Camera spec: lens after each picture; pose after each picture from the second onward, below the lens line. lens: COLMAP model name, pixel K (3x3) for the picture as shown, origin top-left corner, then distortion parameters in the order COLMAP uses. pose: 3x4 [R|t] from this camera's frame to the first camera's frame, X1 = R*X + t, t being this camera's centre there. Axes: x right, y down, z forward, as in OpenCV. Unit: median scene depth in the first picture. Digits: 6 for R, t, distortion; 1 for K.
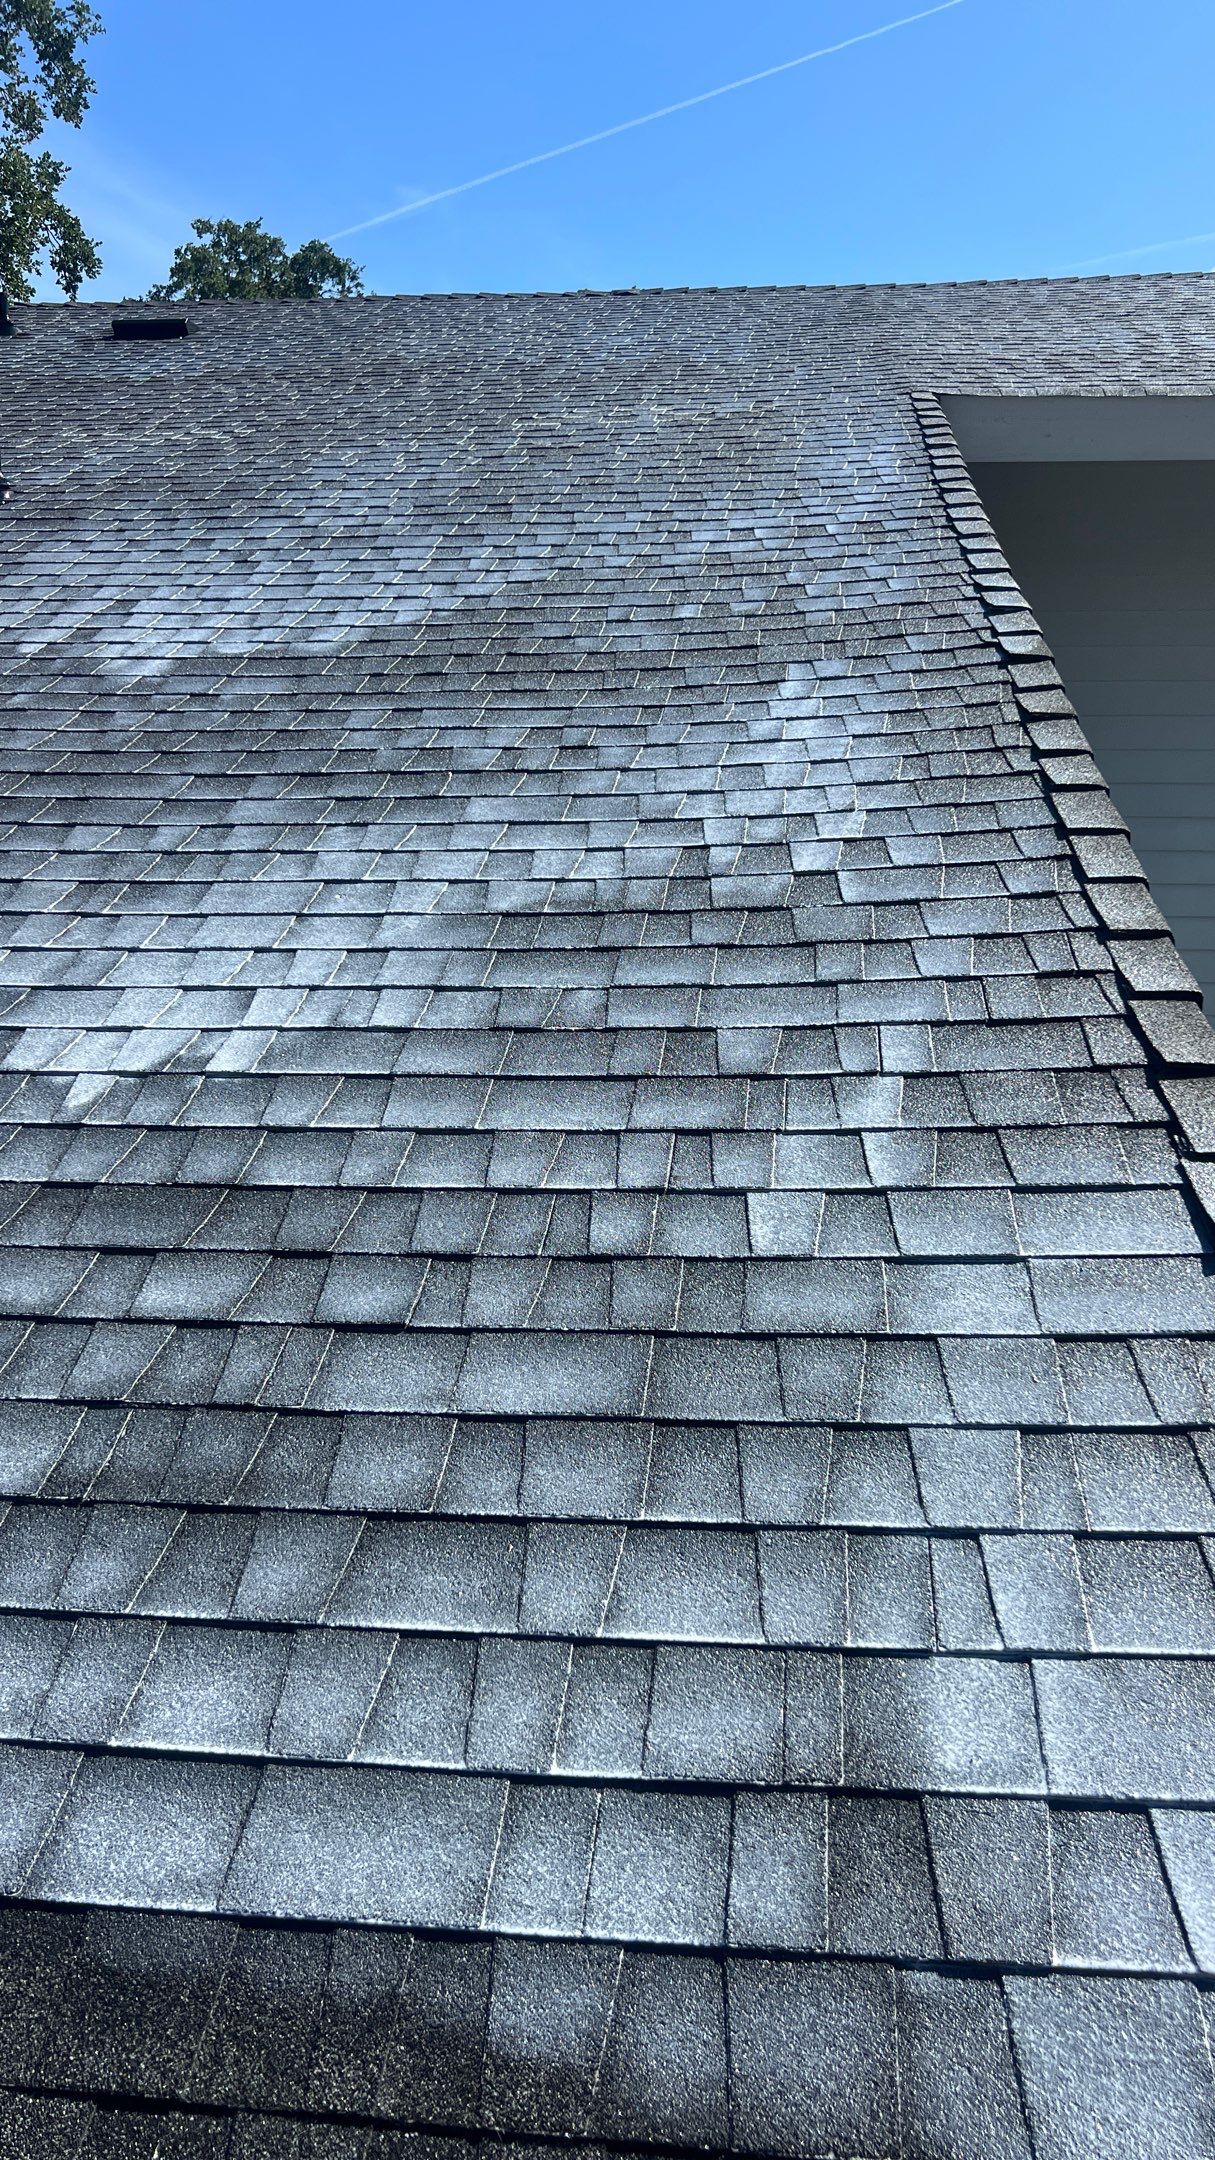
lens RADIAL K [[1626.5, 0, 580.5], [0, 1626.5, 1074.2], [0, 0, 1]] dist [0.060967, -0.063985]
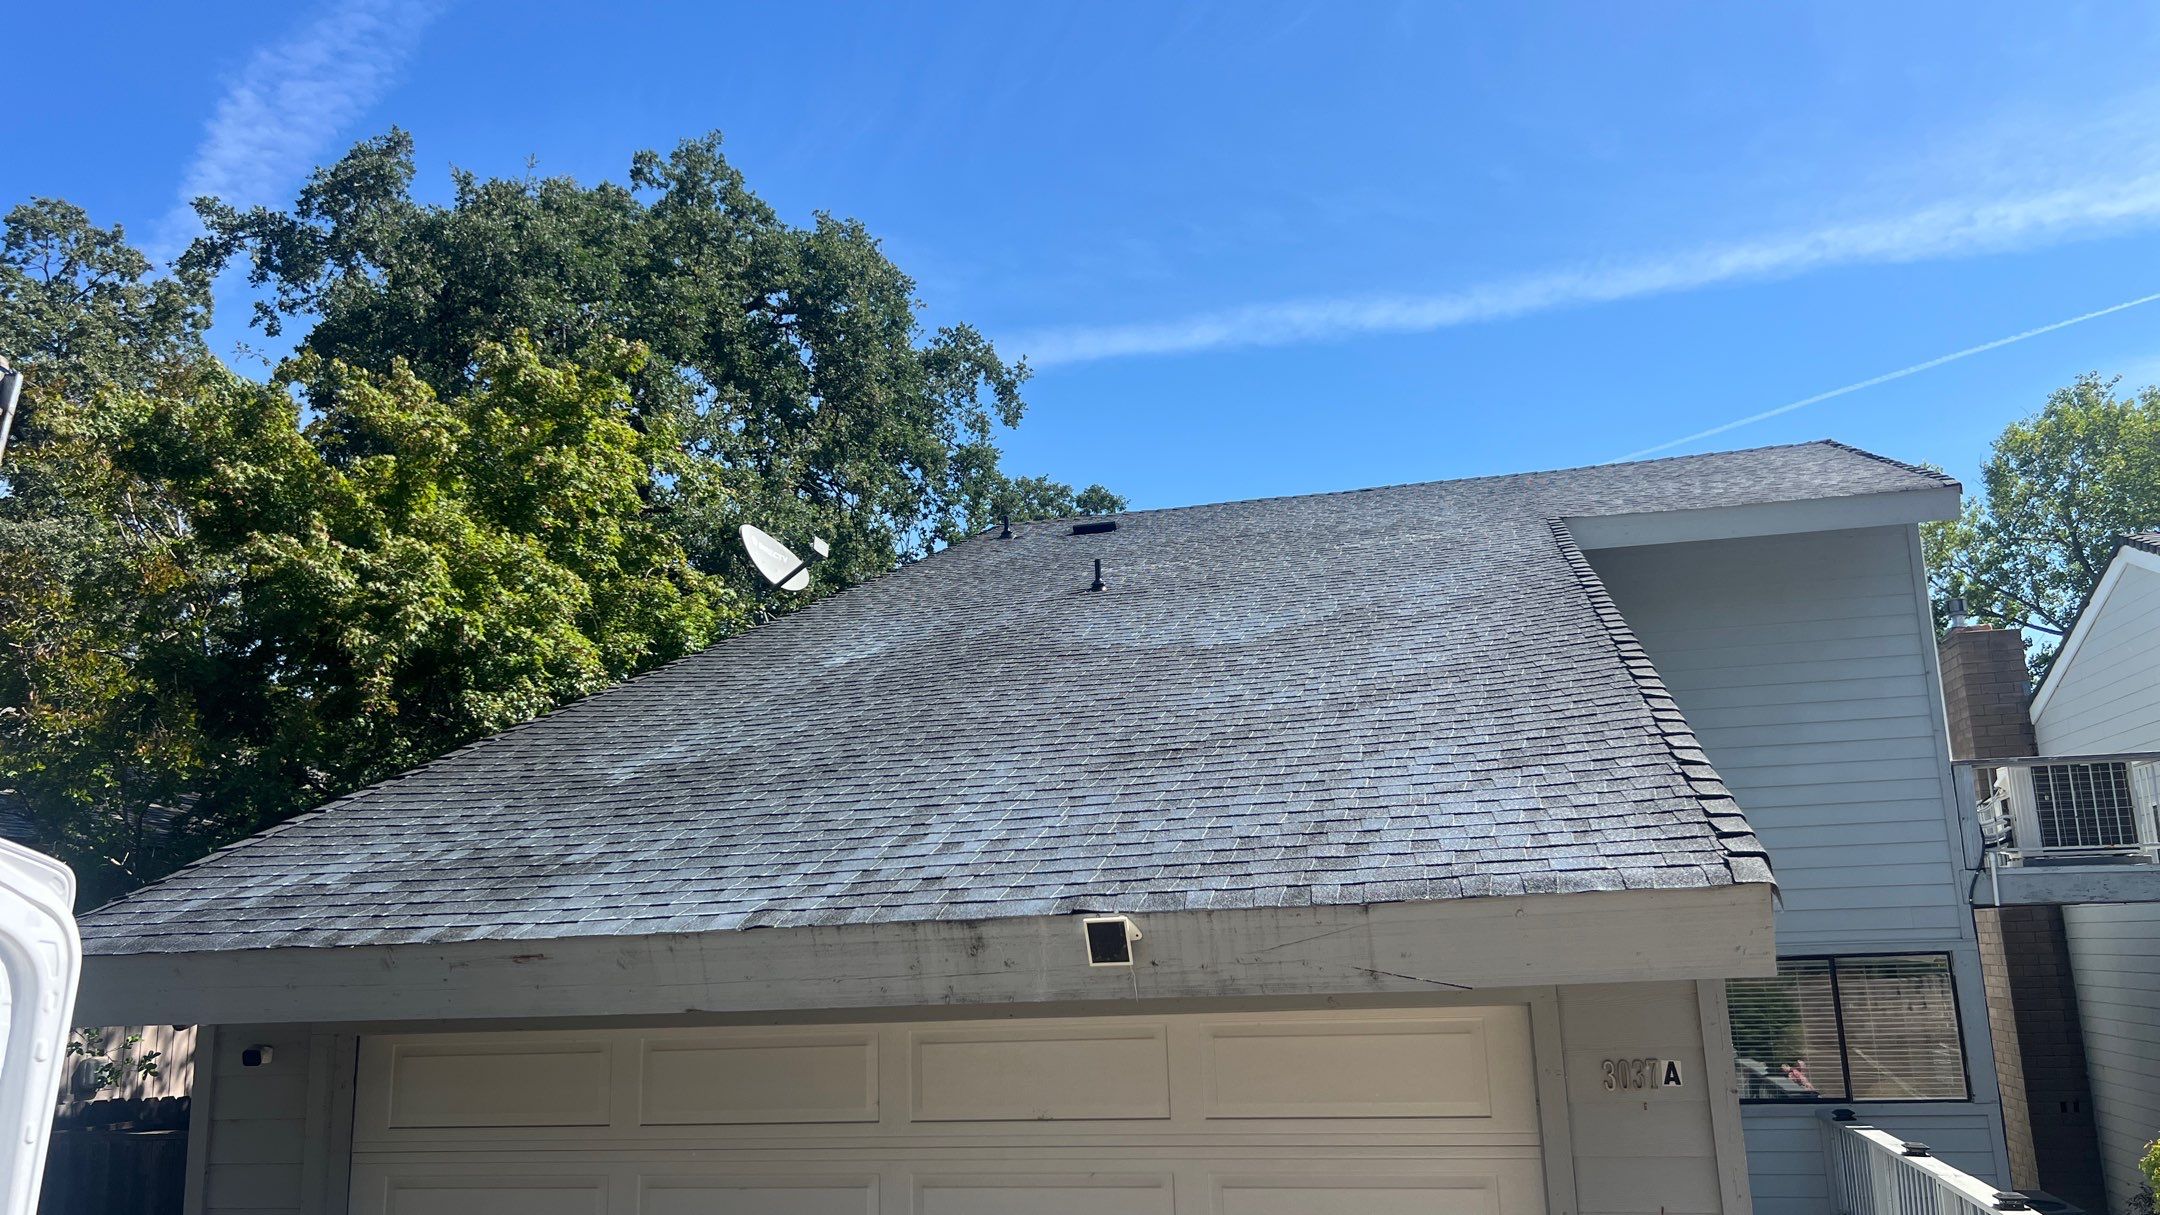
lens RADIAL K [[1626.5, 0, 1046.5], [0, 1626.5, 626.5], [0, 0, 1]] dist [0.060967, -0.063985]
pose [[0.988470, -0.063359, -0.137520, -0.262825], [0.007785, 0.928305, -0.371738, 0.887612], [0.151213, 0.366381, 0.918096, -1.723086]]
